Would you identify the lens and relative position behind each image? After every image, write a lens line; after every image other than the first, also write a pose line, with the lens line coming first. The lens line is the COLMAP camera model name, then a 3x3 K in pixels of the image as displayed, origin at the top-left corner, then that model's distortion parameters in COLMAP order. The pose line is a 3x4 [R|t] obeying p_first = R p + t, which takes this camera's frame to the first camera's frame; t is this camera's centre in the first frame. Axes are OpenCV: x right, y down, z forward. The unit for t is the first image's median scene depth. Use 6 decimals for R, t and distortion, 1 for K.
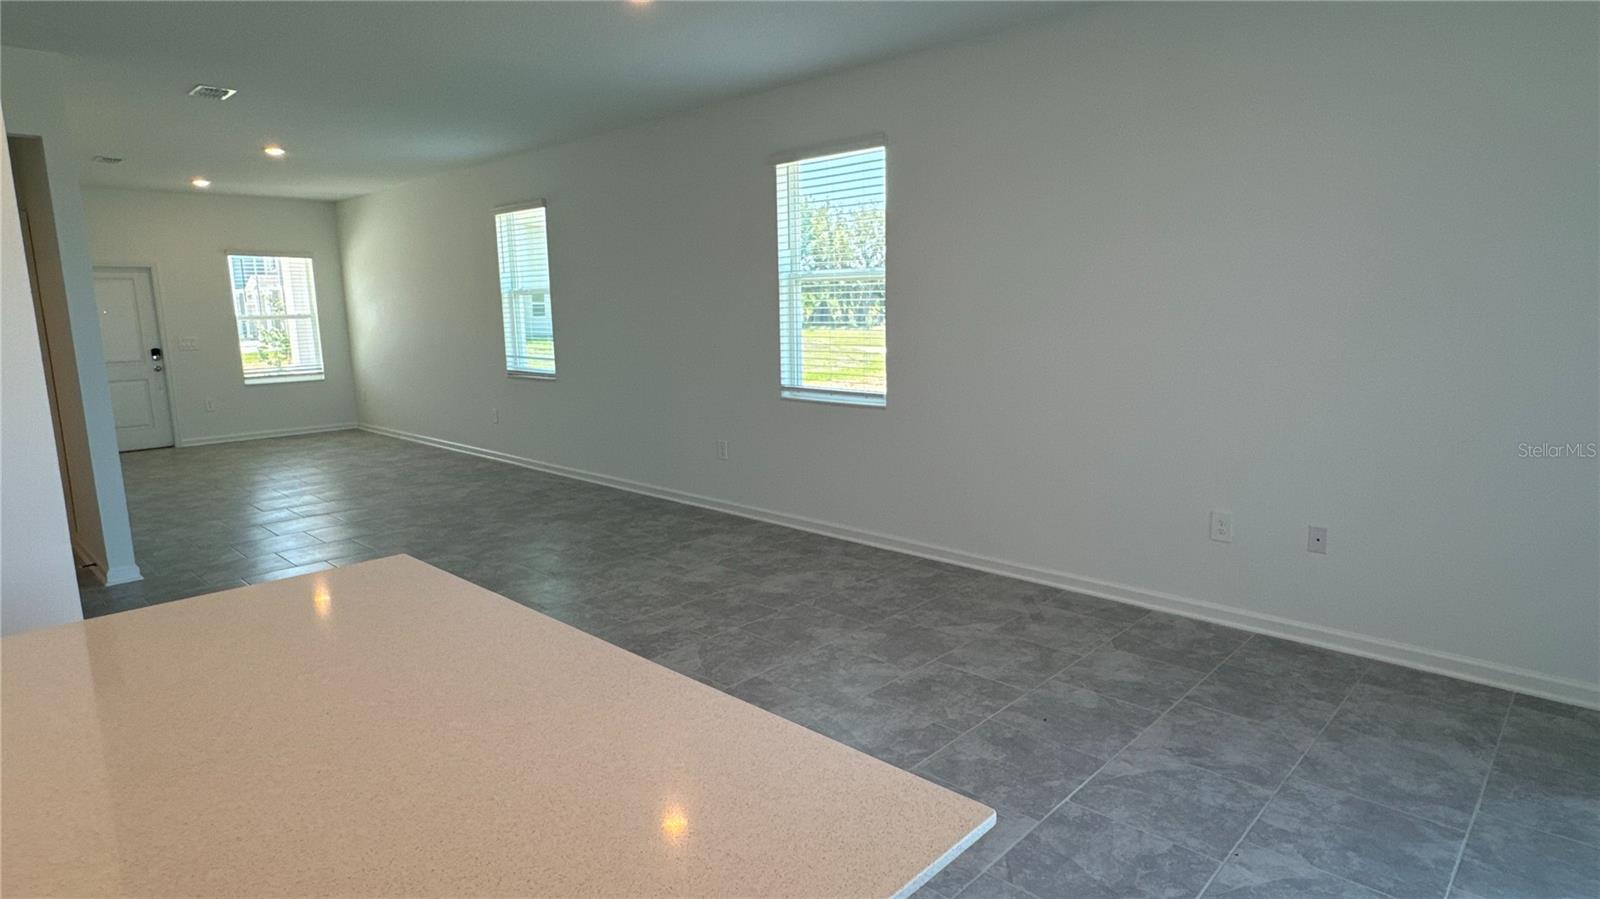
lens RADIAL K [[877.7, 0, 796.8], [0, 877.7, 456.2], [0, 0, 1]] dist [-0.001438, -0.000786]
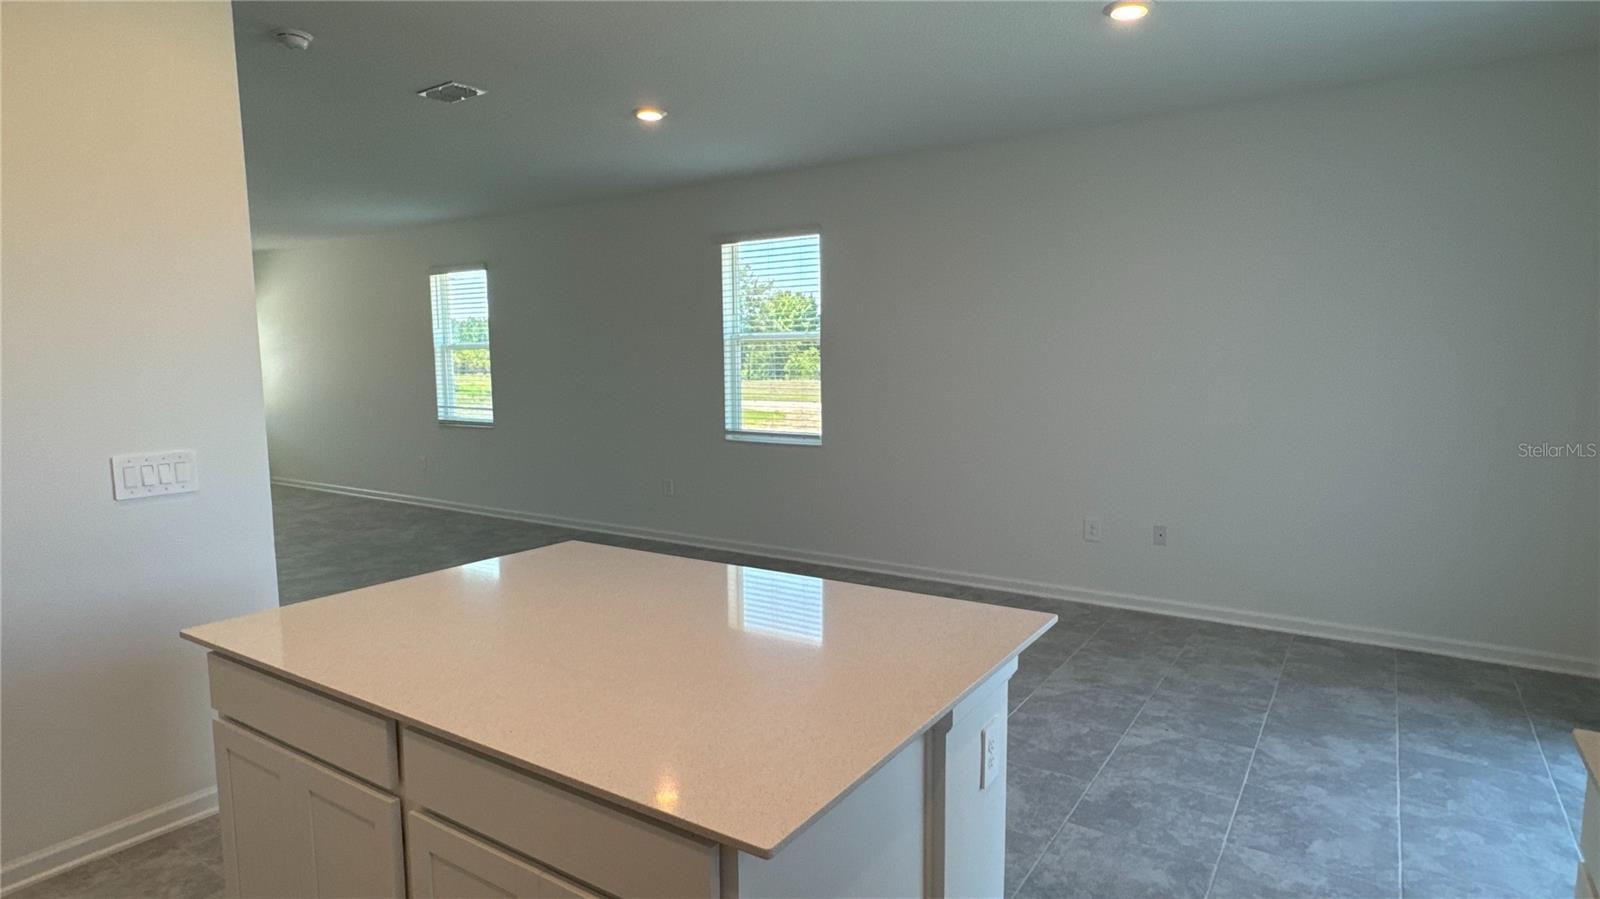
lens RADIAL K [[872.6, 0, 801.0], [0, 872.6, 452.6], [0, 0, 1]] dist [-0.006770, -0.000508]
pose [[0.984676, -0.010545, 0.174074, -0.131591], [0.021826, 0.997774, -0.063017, 0.027257], [-0.173022, 0.065850, 0.982714, -0.168507]]
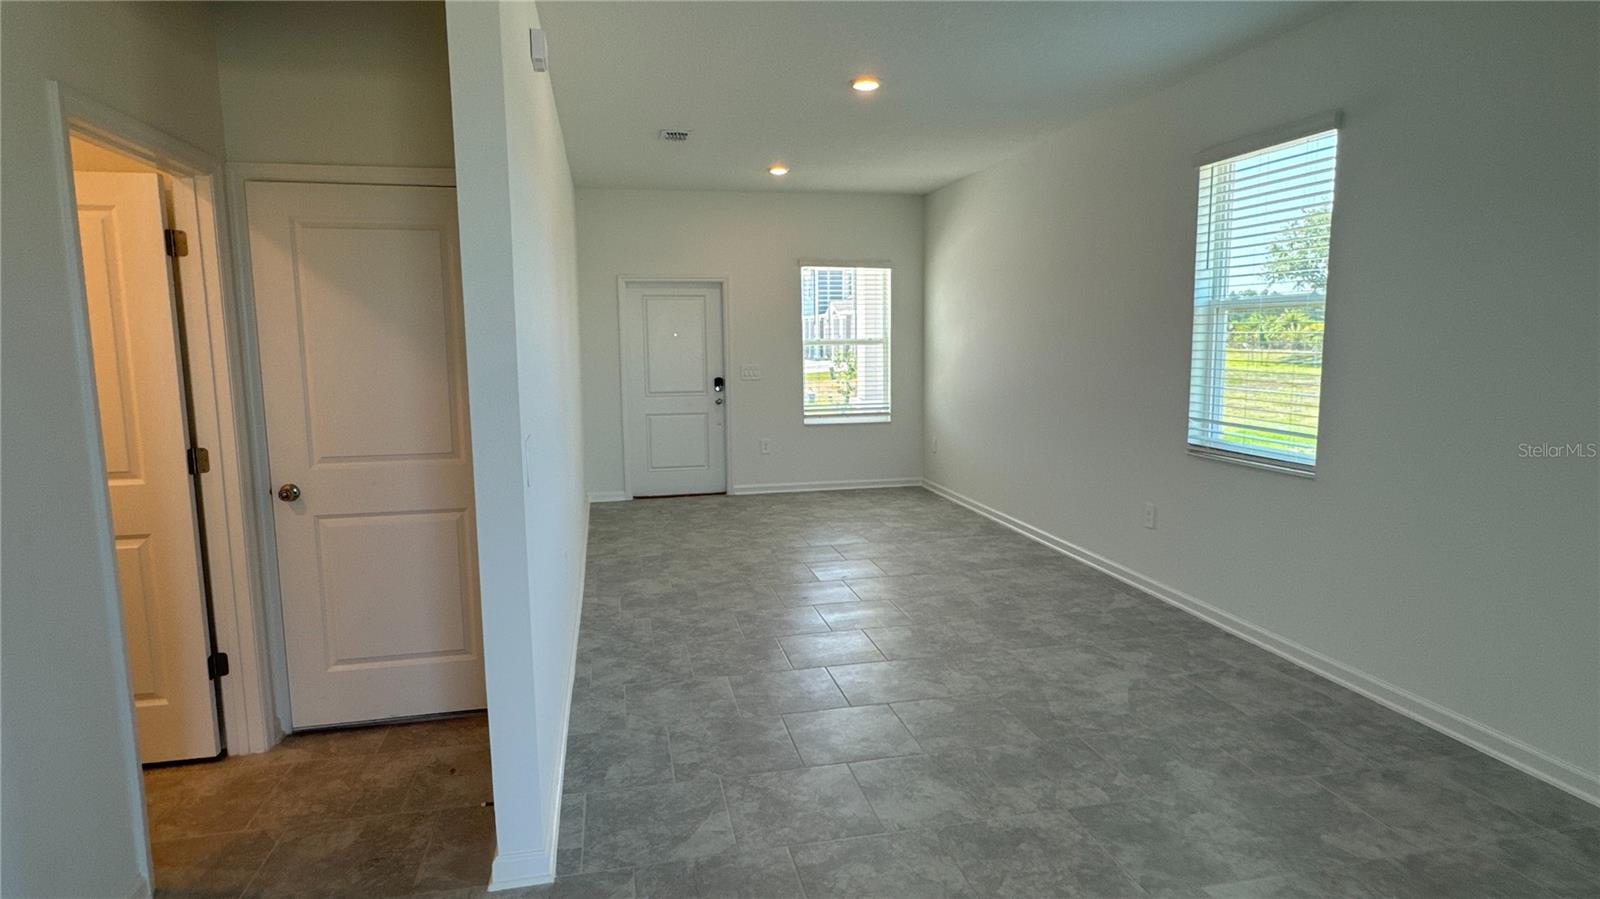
lens RADIAL K [[877.7, 0, 796.8], [0, 877.7, 456.2], [0, 0, 1]] dist [-0.001438, -0.000786]
pose [[0.832114, 0.082723, -0.548401, -0.364540], [-0.097557, 0.995228, 0.002098, -0.105457], [0.545958, 0.051755, 0.836213, 0.622901]]
